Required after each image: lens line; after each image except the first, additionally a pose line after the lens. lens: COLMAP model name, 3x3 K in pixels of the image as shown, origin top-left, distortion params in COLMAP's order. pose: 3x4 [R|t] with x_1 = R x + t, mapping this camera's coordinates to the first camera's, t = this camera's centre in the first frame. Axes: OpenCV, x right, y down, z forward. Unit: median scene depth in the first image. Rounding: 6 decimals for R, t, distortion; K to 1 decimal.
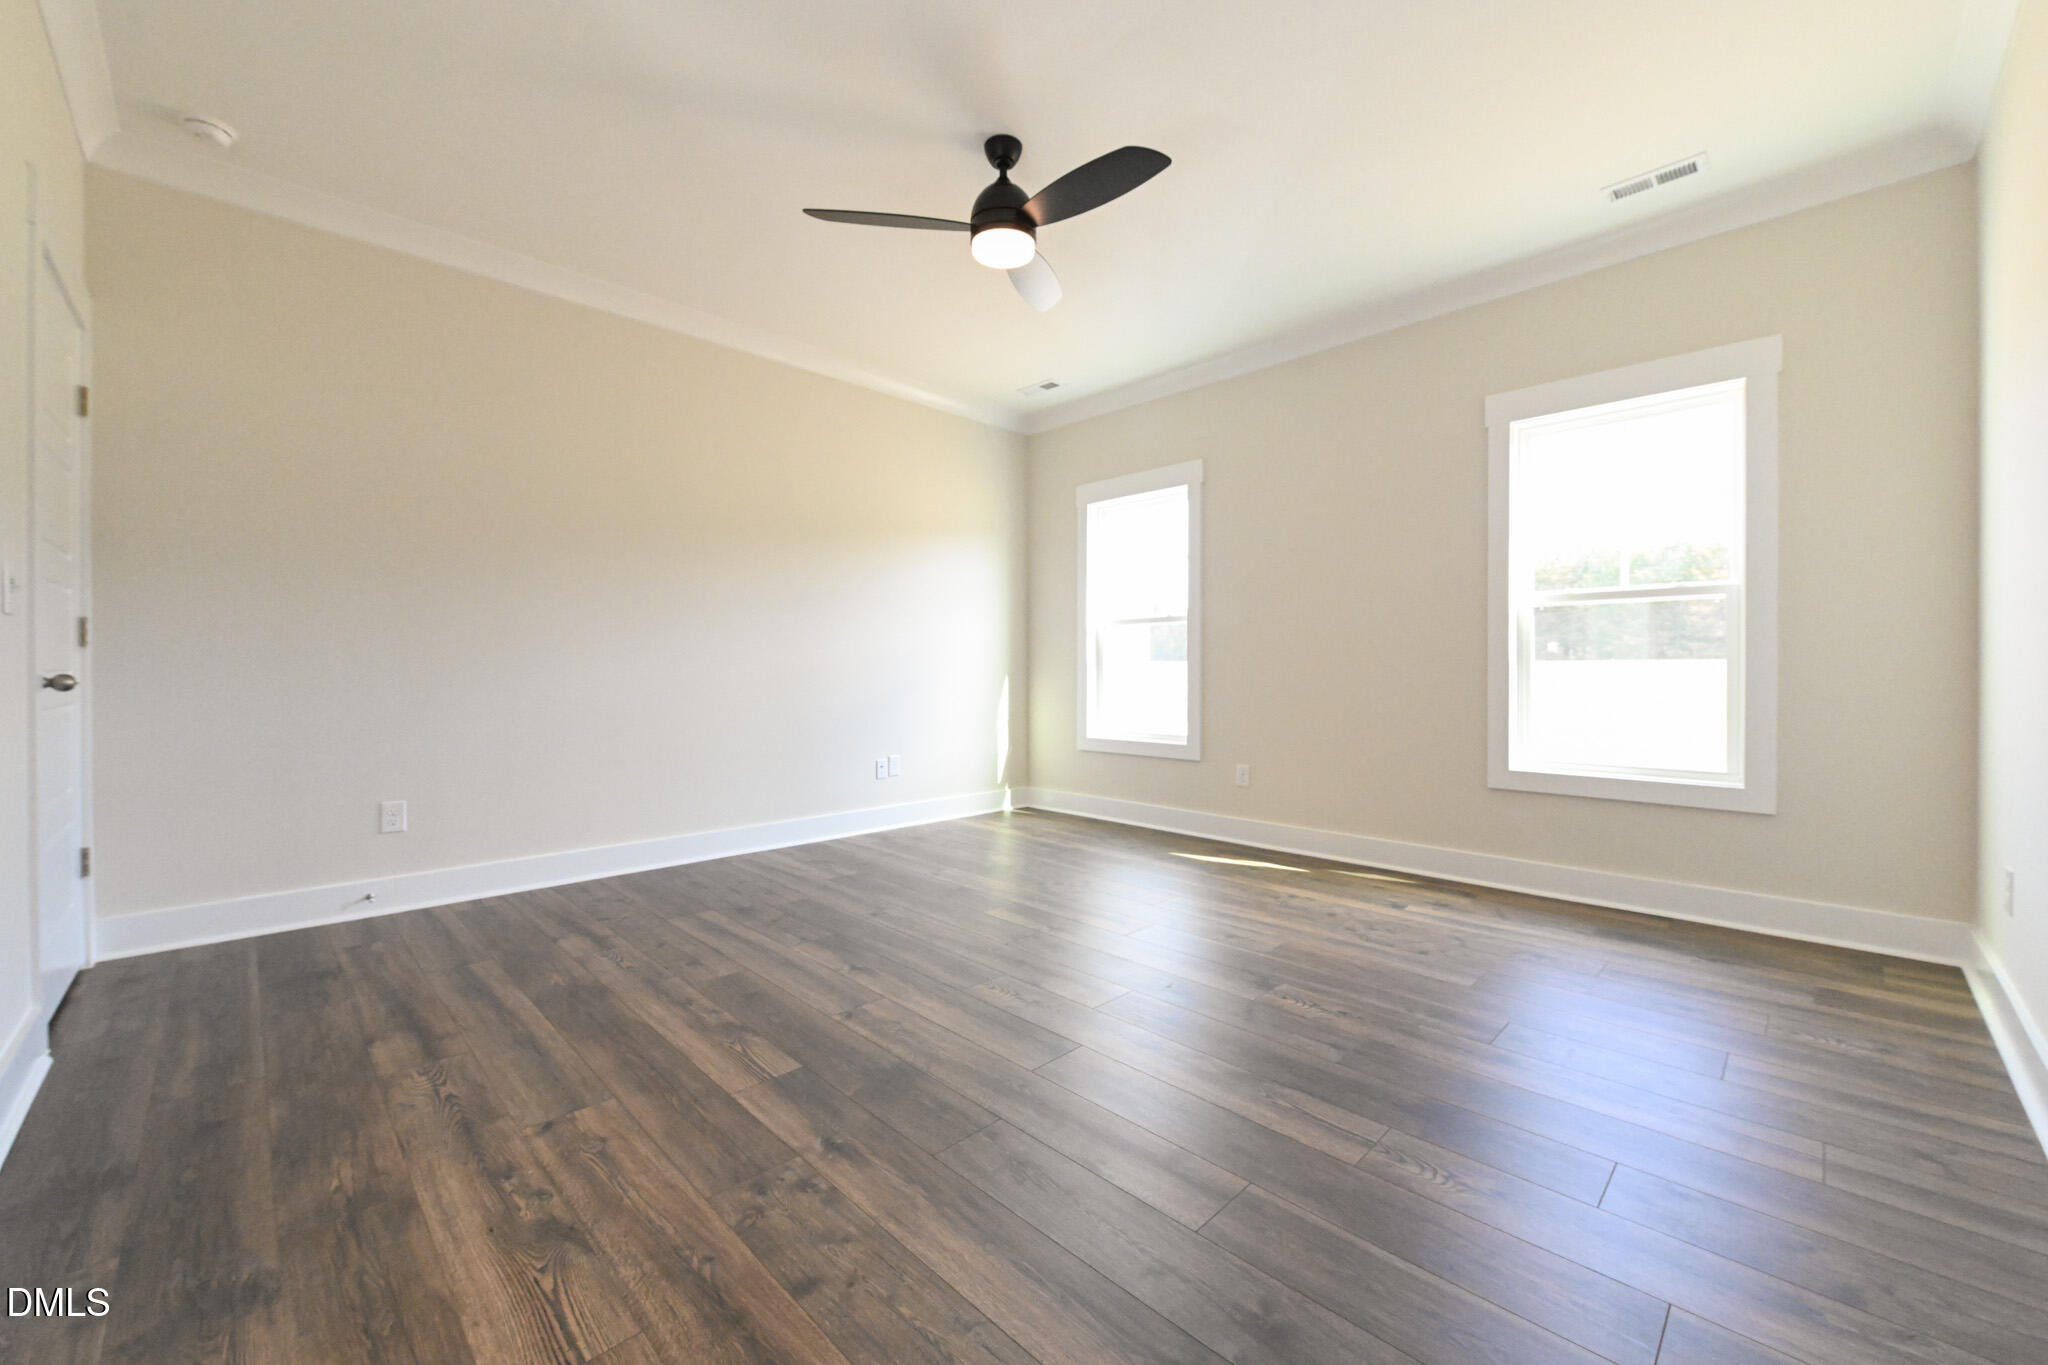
lens RADIAL K [[793.4, 0, 1024.0], [0, 793.4, 682.5], [0, 0, 1]] dist [-0.000453, -0.000045]
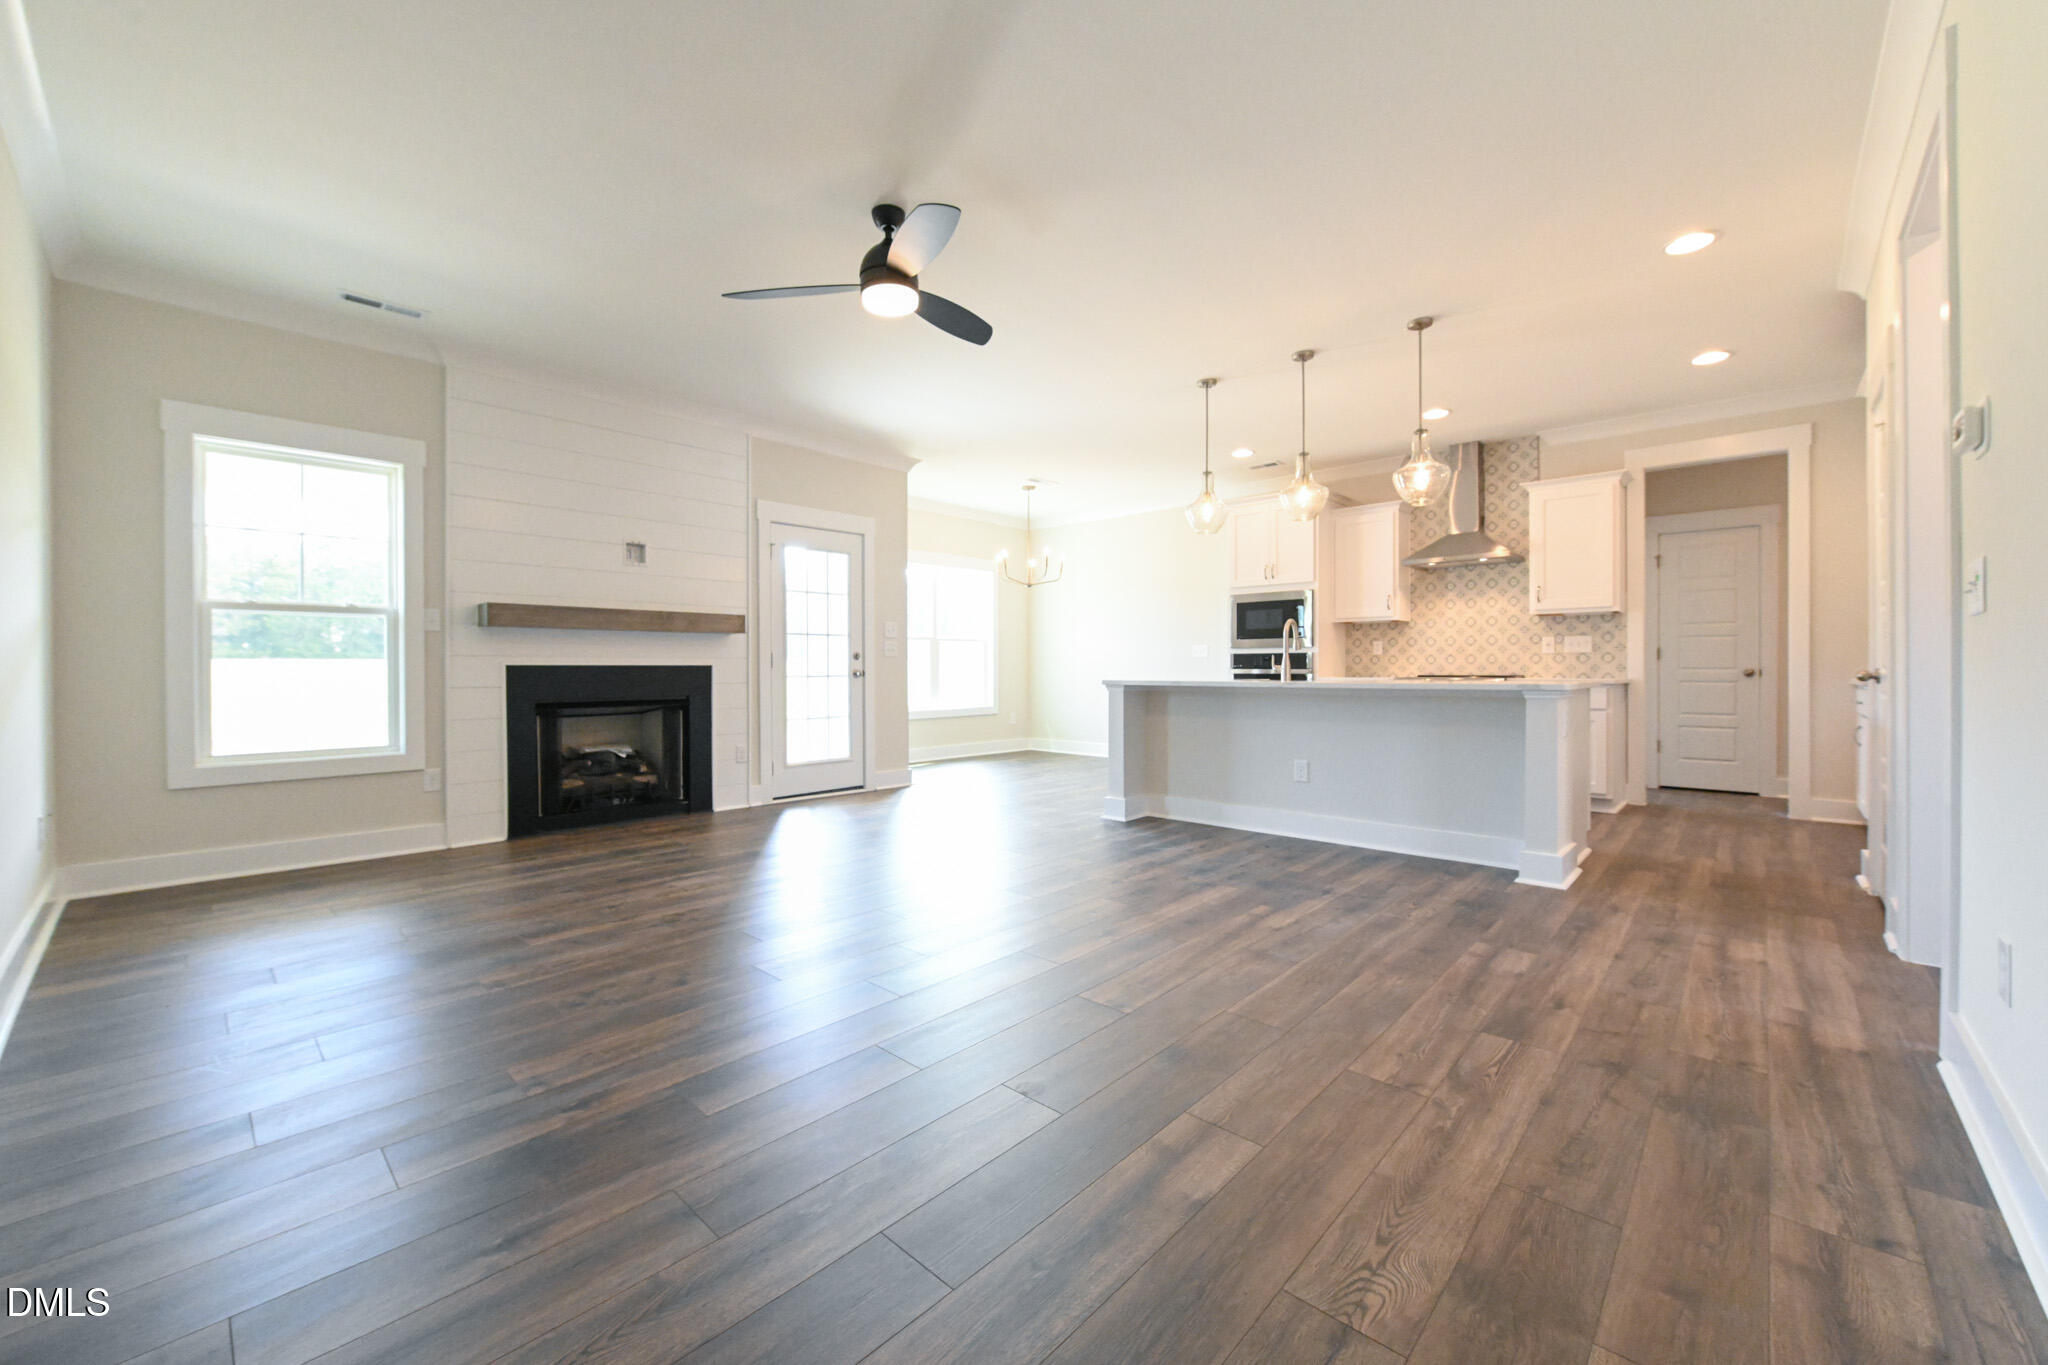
lens RADIAL K [[793.4, 0, 1024.0], [0, 793.4, 682.5], [0, 0, 1]] dist [-0.000453, -0.000045]
pose [[-0.044026, -0.002384, 0.999028, -1.717981], [0.015660, 0.999873, 0.003077, -0.004040], [-0.998908, 0.015780, -0.043983, 1.613675]]
